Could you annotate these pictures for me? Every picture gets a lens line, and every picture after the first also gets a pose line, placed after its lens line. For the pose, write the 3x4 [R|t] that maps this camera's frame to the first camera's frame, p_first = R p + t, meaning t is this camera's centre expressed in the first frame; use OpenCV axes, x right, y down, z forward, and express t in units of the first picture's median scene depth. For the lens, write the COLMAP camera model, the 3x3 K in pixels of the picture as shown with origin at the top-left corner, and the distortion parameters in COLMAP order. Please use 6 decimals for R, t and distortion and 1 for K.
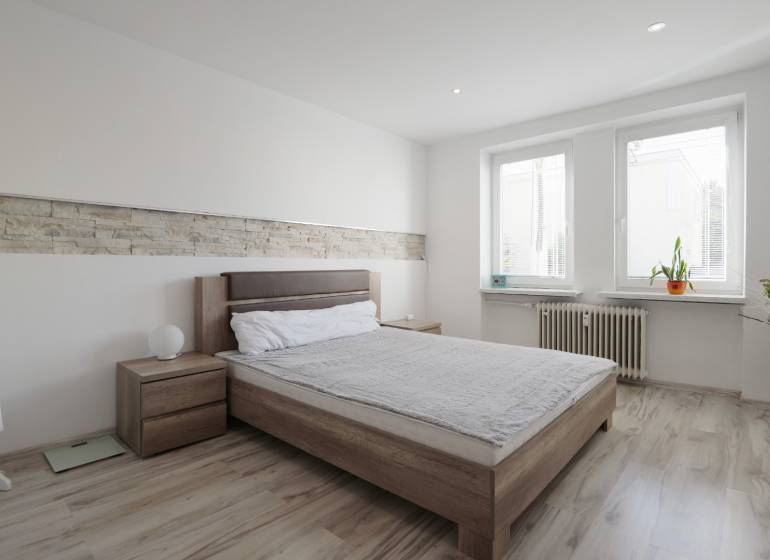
lens RADIAL K [[406.5, 0, 386.4], [0, 406.5, 274.3], [0, 0, 1]] dist [0.003499, -0.000500]
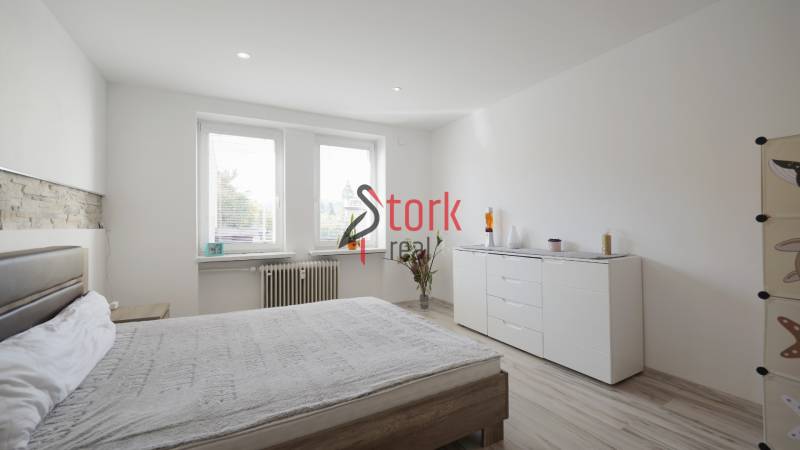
lens RADIAL K [[328.8, 0, 400.4], [0, 328.8, 223.8], [0, 0, 1]] dist [-0.007555, -0.000047]
pose [[0.339632, 0.001597, 0.940557, -0.361960], [0.028436, 0.999524, -0.011966, -0.025173], [-0.940128, 0.030810, 0.339425, 0.331143]]
